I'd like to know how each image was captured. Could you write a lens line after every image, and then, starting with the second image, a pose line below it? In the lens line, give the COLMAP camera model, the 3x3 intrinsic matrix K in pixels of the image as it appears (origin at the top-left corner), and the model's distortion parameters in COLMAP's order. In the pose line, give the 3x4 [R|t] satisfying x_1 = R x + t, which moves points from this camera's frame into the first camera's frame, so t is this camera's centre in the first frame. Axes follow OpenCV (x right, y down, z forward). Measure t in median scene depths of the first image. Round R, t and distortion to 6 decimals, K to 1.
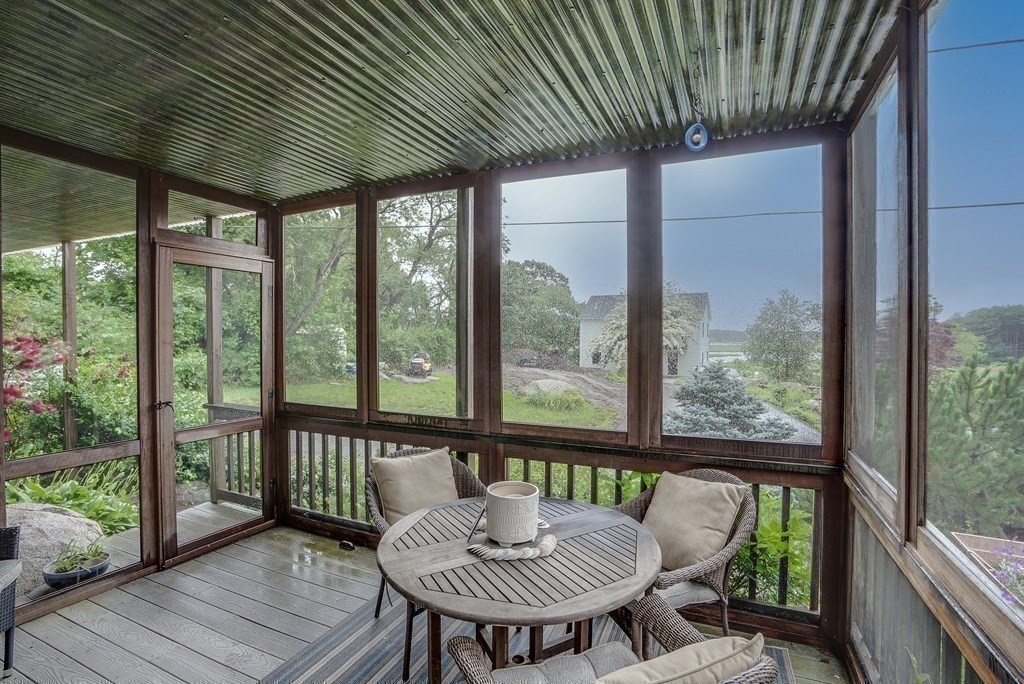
lens RADIAL K [[484.8, 0, 522.1], [0, 484.8, 344.1], [0, 0, 1]] dist [-0.068910, 0.026206]
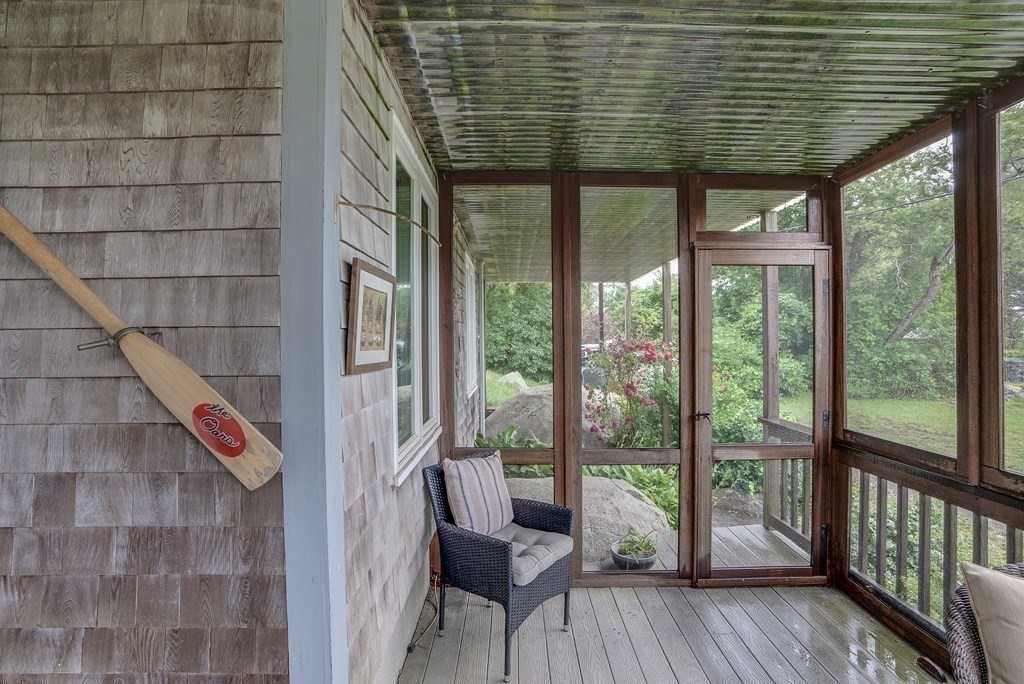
lens RADIAL K [[484.8, 0, 522.1], [0, 484.8, 344.1], [0, 0, 1]] dist [-0.068910, 0.026206]
pose [[0.417457, -0.003558, -0.908690, -0.027897], [-0.007366, 0.999946, -0.007300, -0.005394], [0.908667, 0.009741, 0.417409, 0.217758]]
